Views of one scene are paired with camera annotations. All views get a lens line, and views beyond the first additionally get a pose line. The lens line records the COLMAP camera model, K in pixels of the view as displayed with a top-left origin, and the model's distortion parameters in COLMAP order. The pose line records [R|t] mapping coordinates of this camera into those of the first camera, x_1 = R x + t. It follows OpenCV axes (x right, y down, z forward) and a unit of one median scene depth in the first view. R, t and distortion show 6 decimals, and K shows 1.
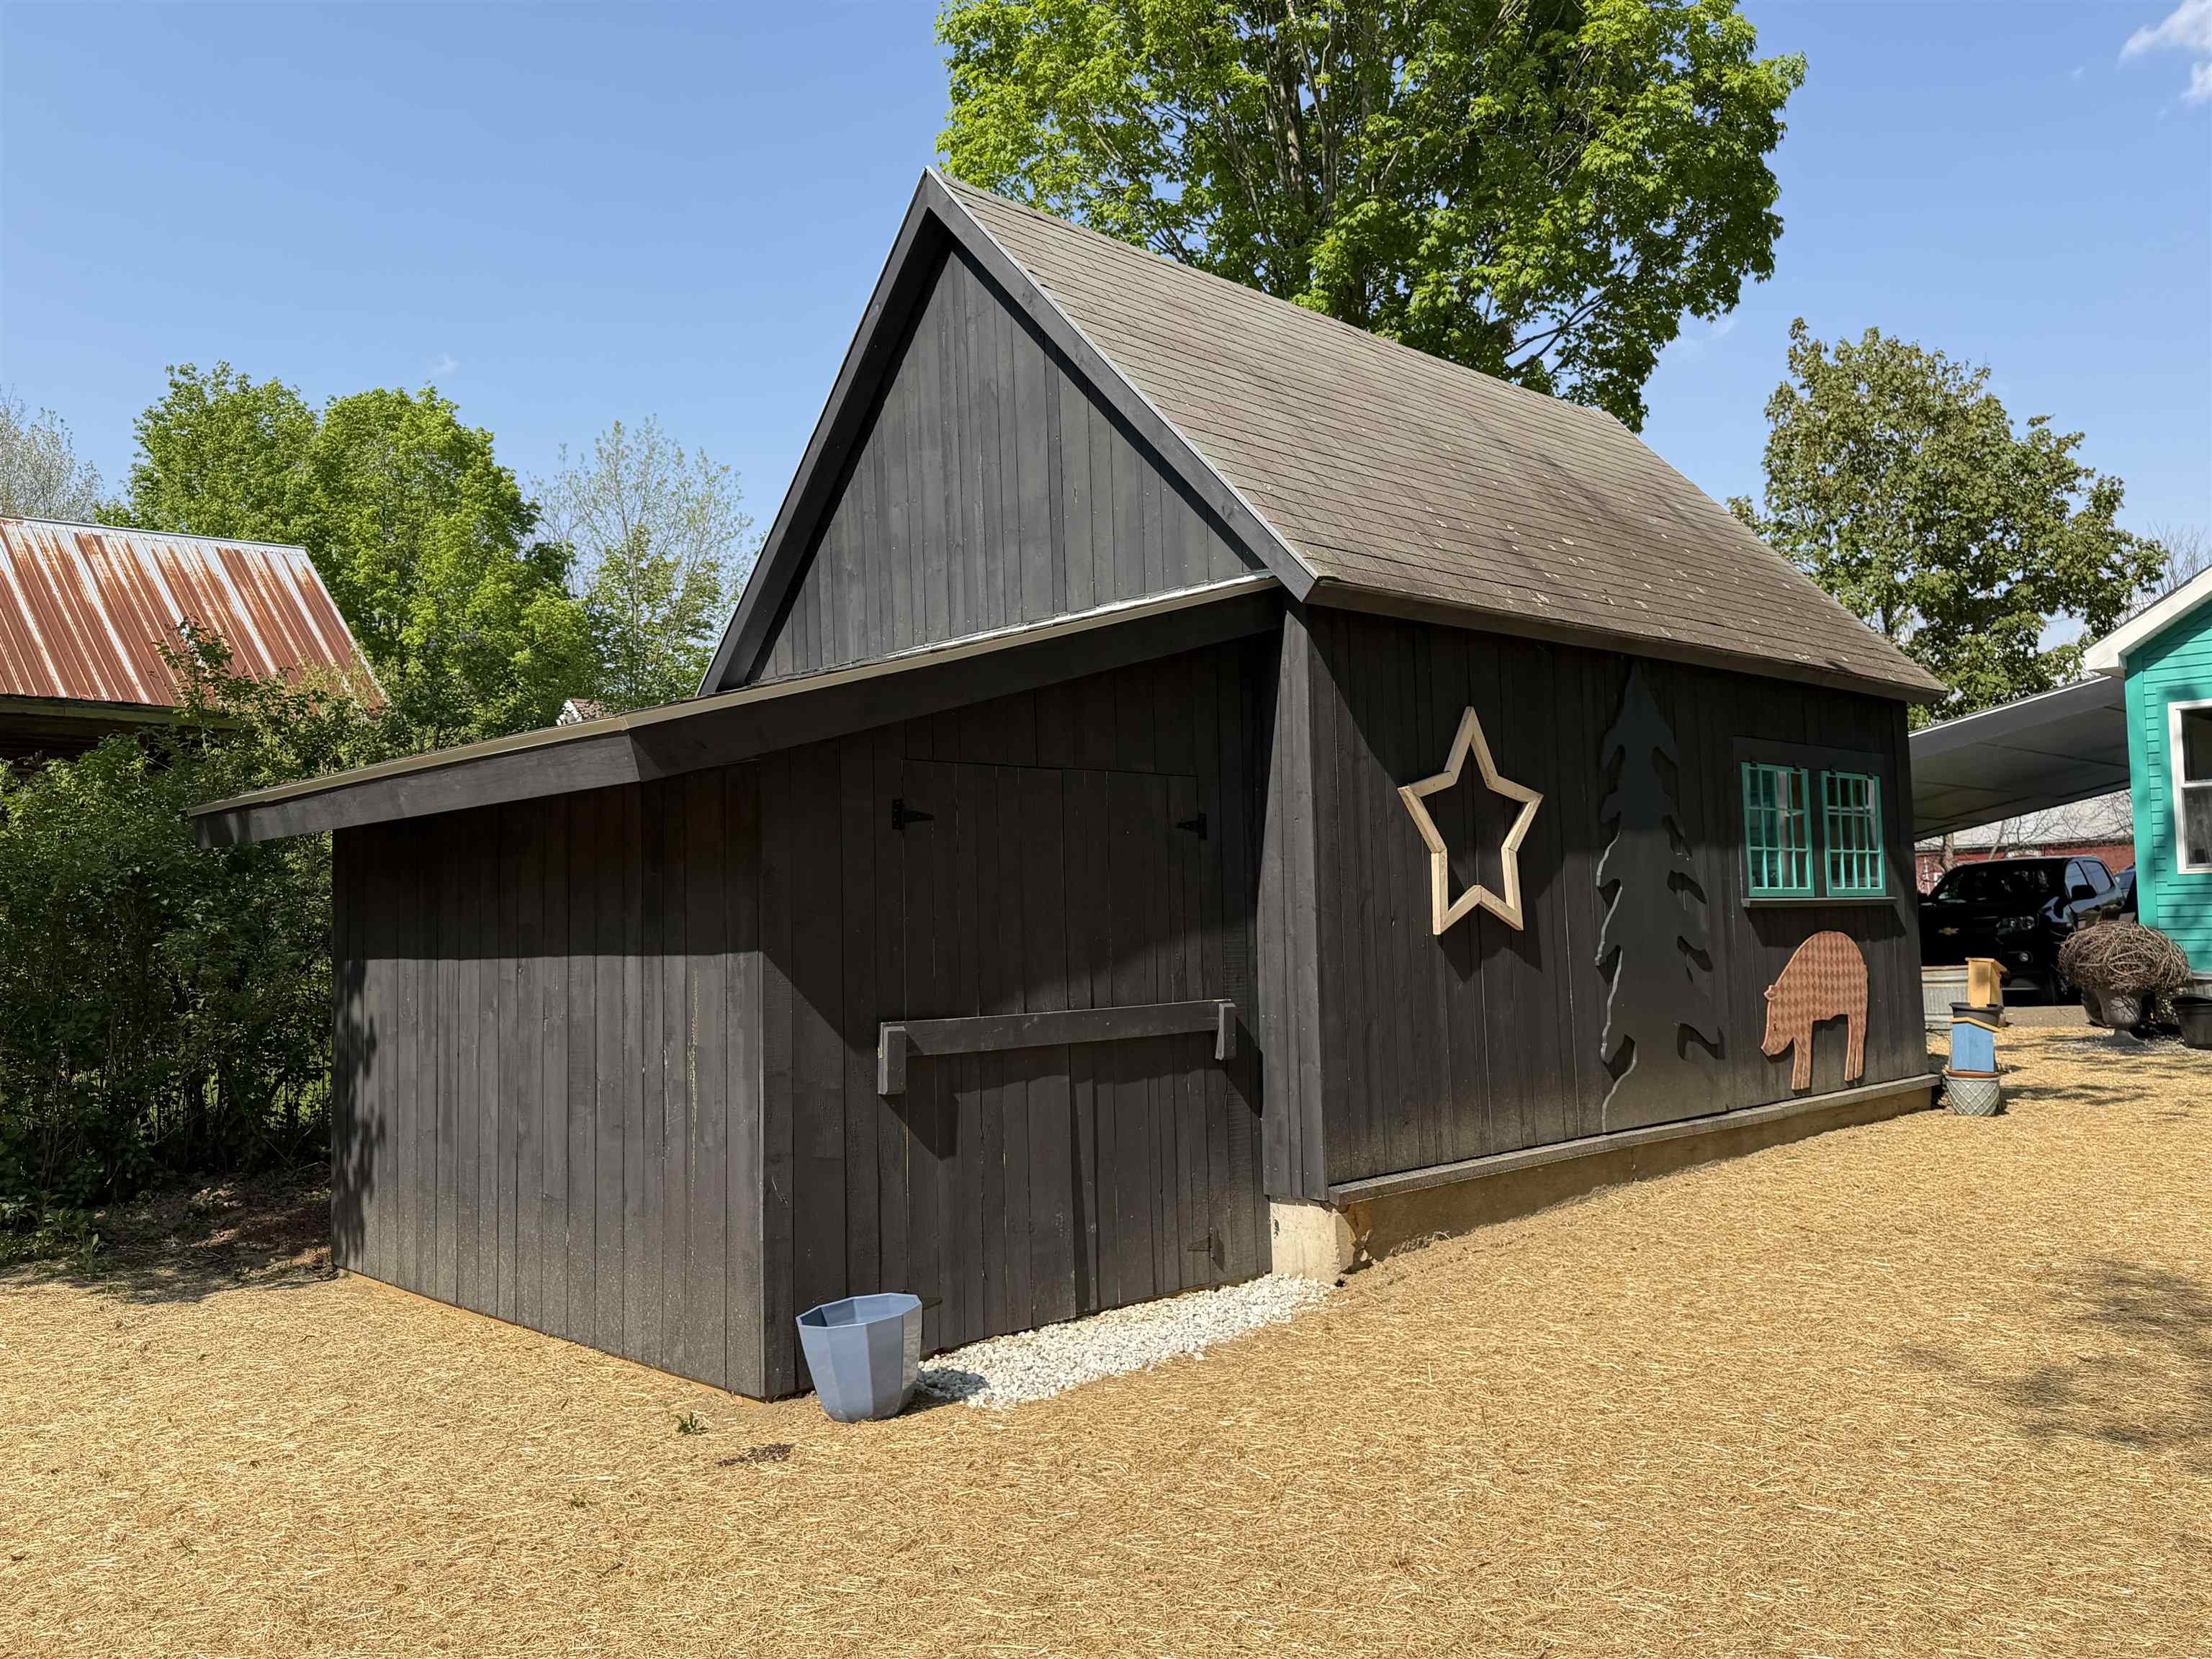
lens RADIAL K [[1711.9, 0, 1106.0], [0, 1711.9, 829.5], [0, 0, 1]] dist [0.093651, -0.146050]
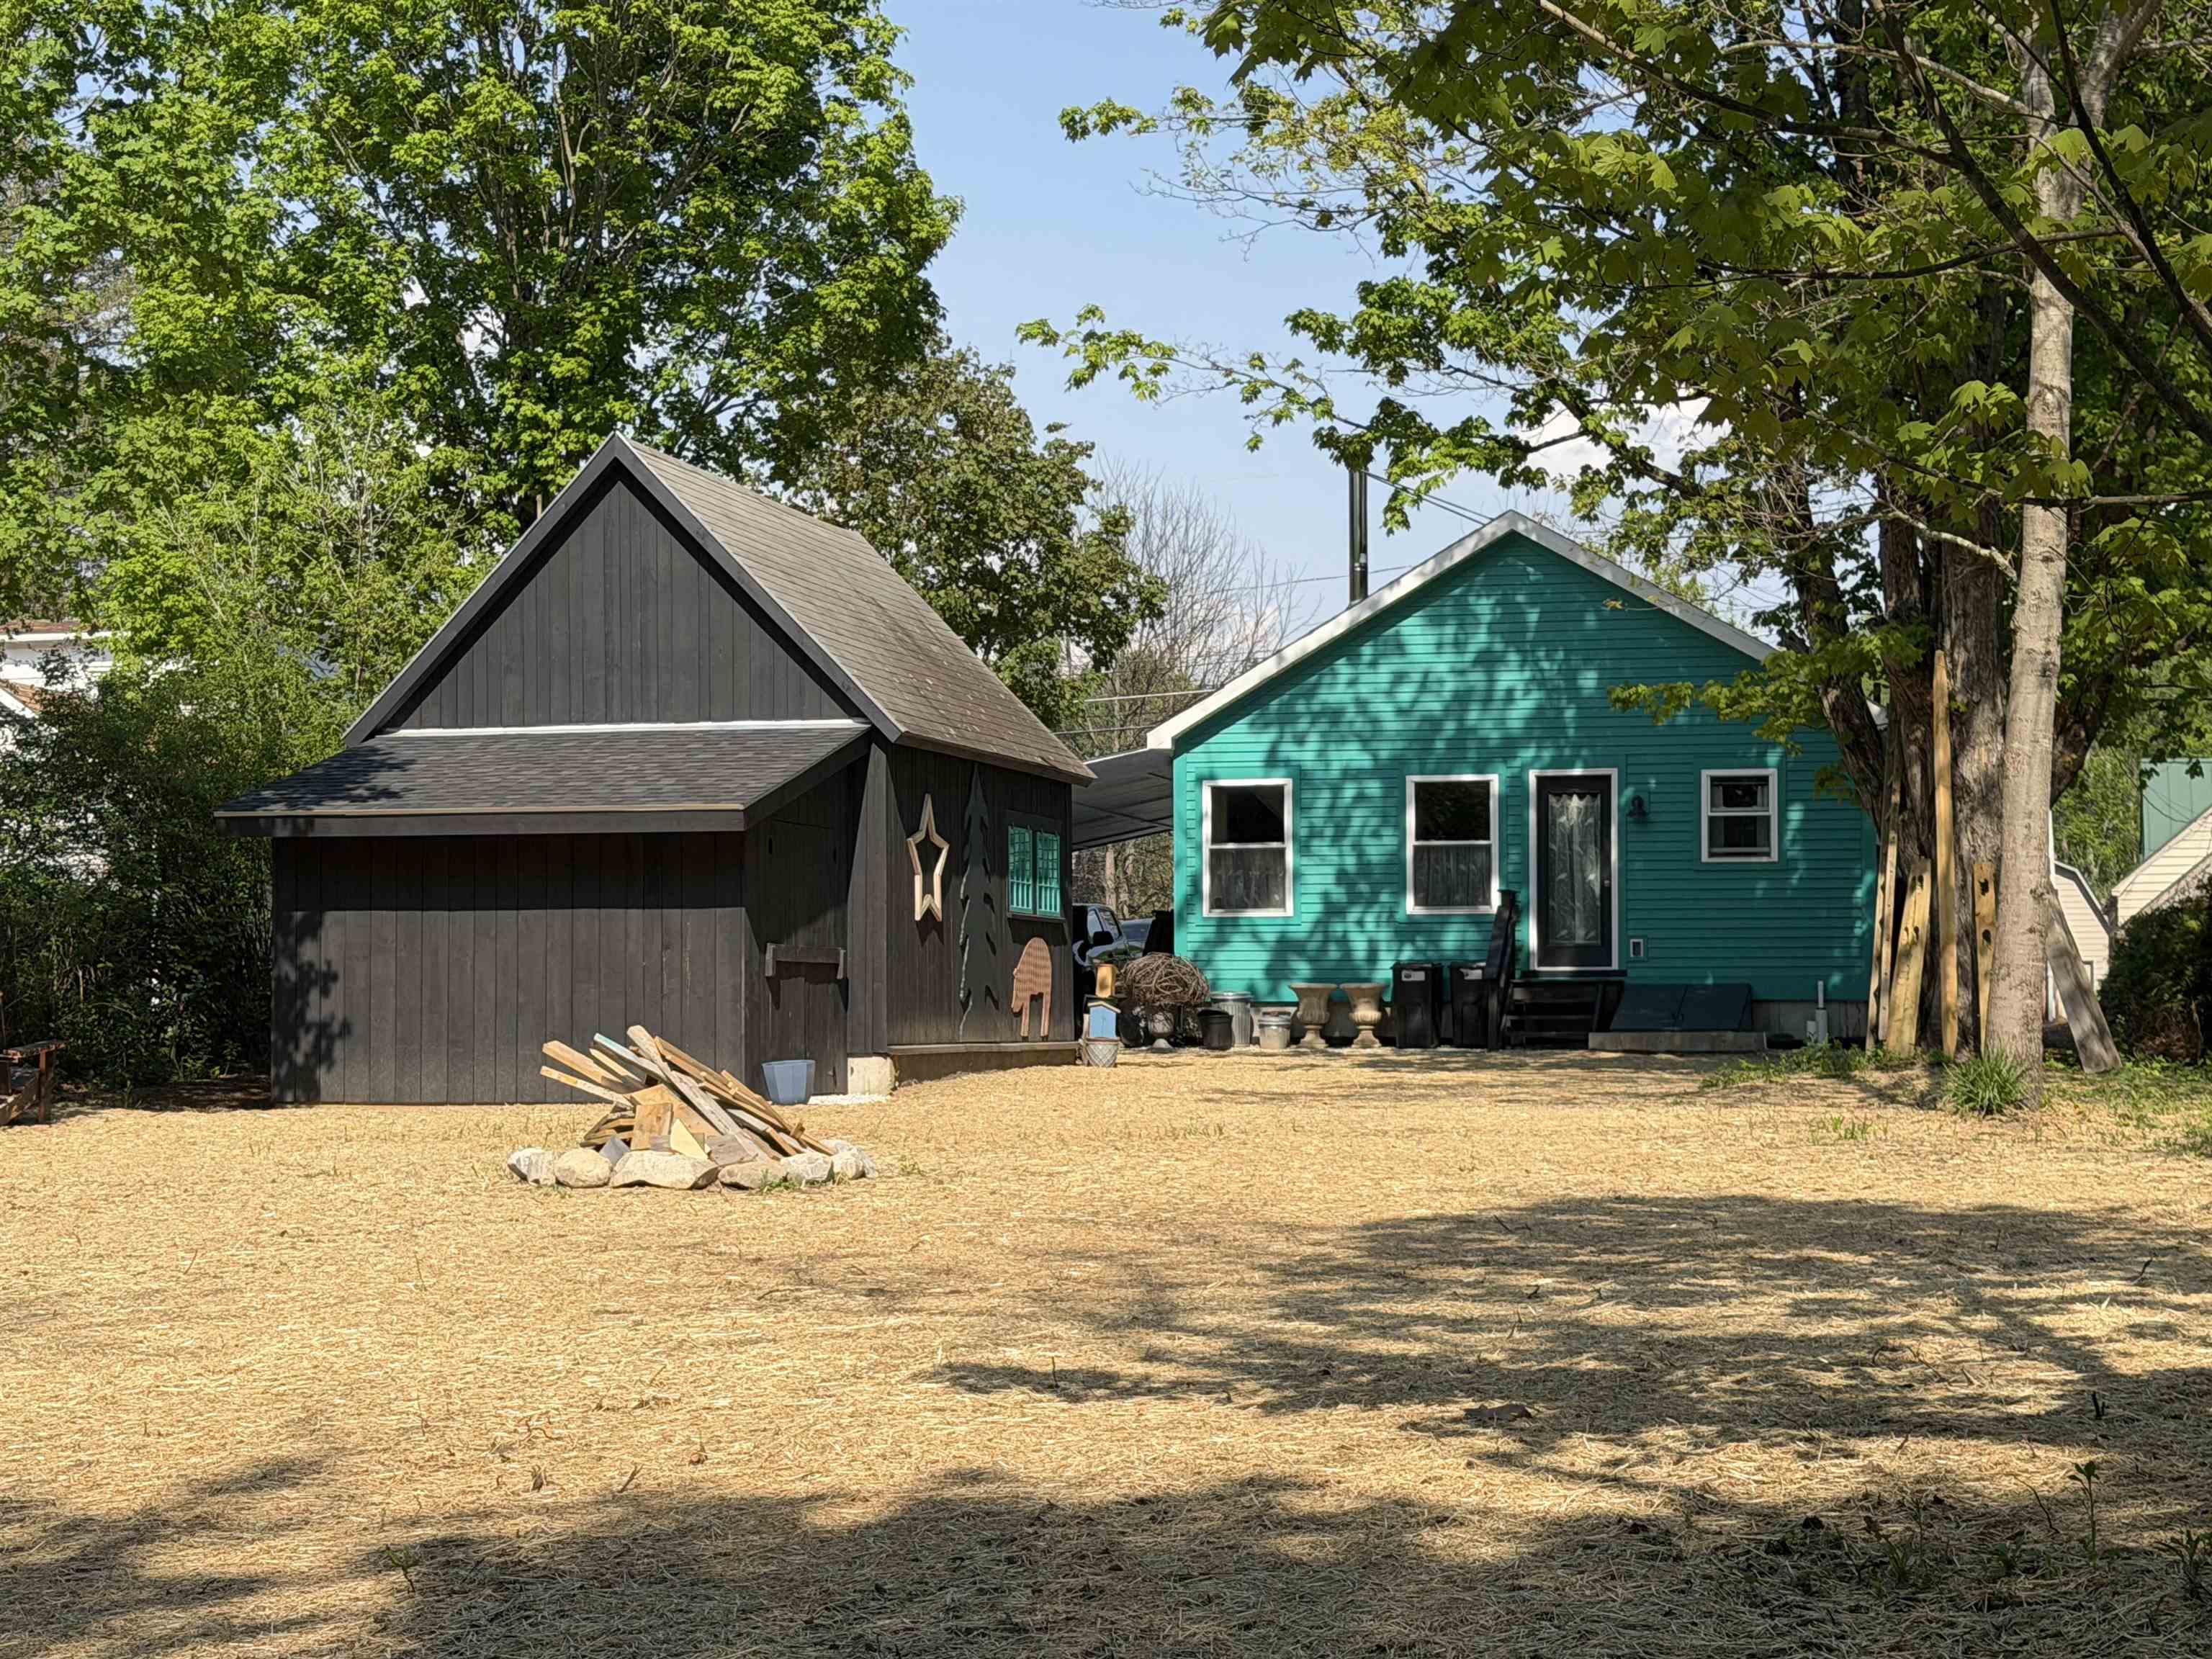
lens RADIAL K [[3859.8, 0, 1106.0], [0, 3859.8, 829.5], [0, 0, 1]] dist [-0.004492, -0.004089]
pose [[0.840256, 0.048410, 0.540025, -2.025751], [-0.047719, 0.998744, -0.015283, 0.020374], [-0.540086, -0.012928, 0.841510, -2.787871]]
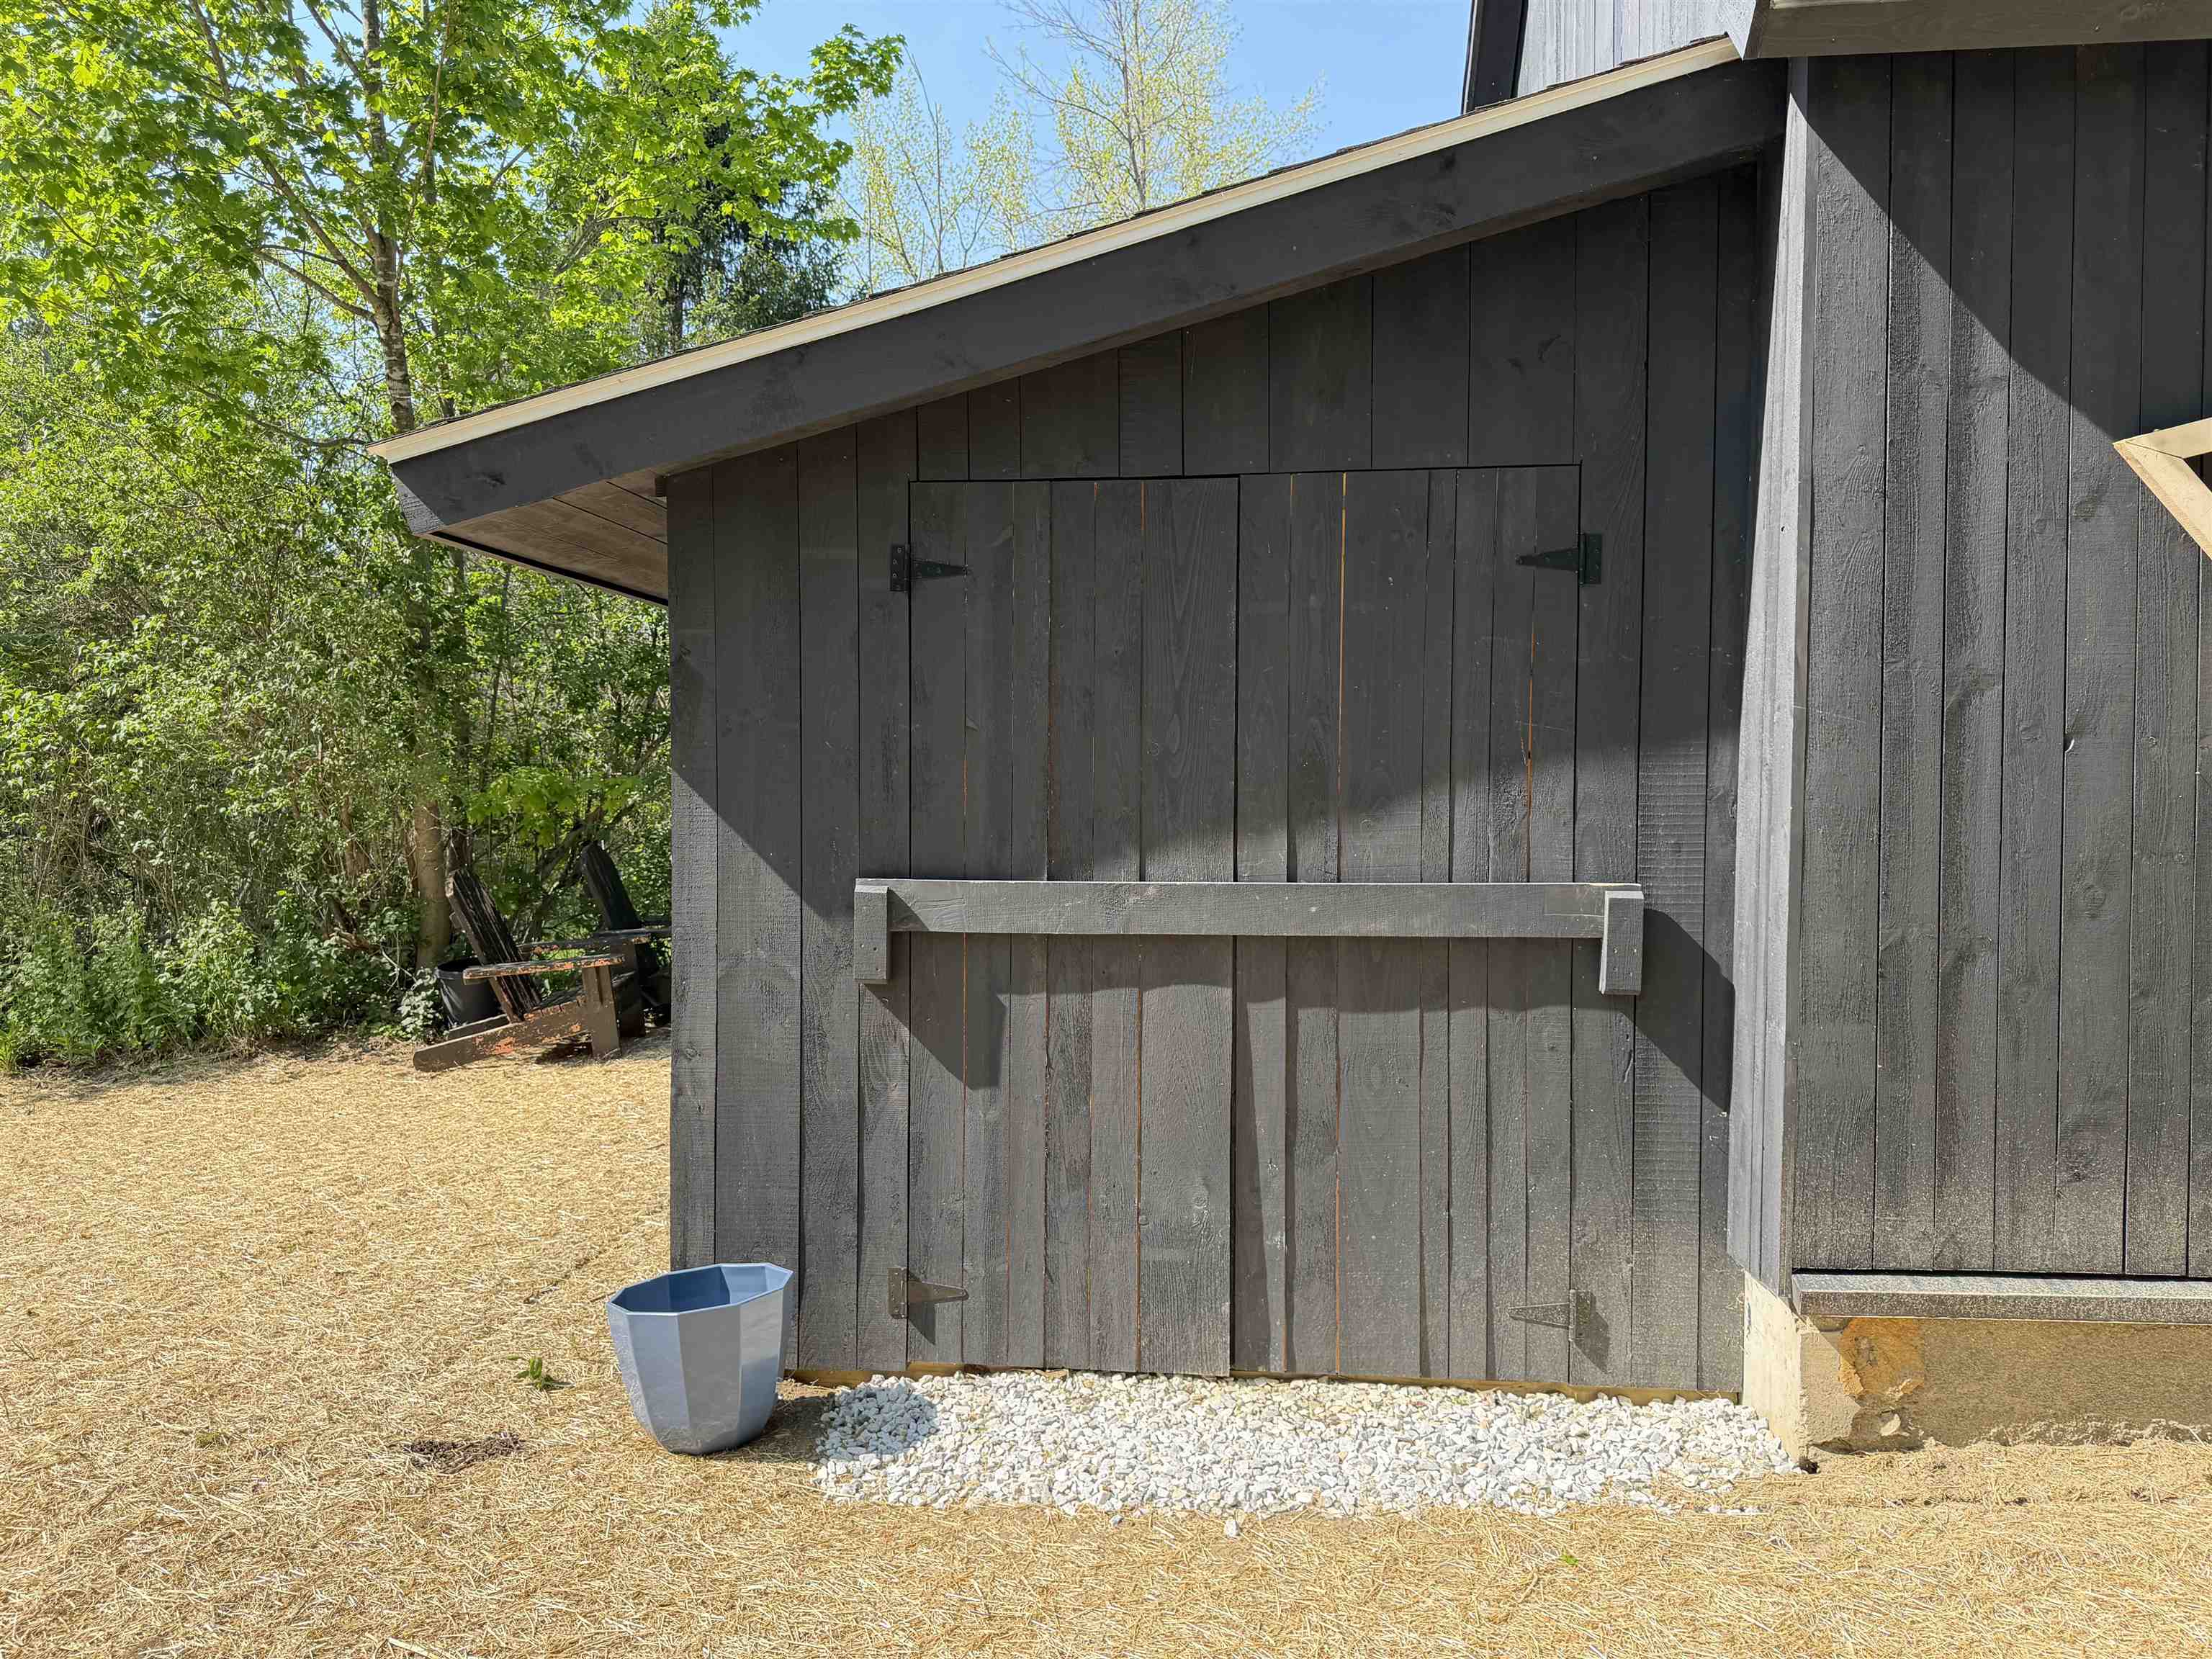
lens RADIAL K [[1548.4, 0, 1110.8], [0, 1548.4, 834.5], [0, 0, 1]] dist [0.140871, -0.261630]
pose [[0.658210, 0.059646, -0.750468, 0.327530], [0.030145, 0.993969, 0.105438, 0.027215], [0.752231, -0.092023, 0.652442, 0.557154]]
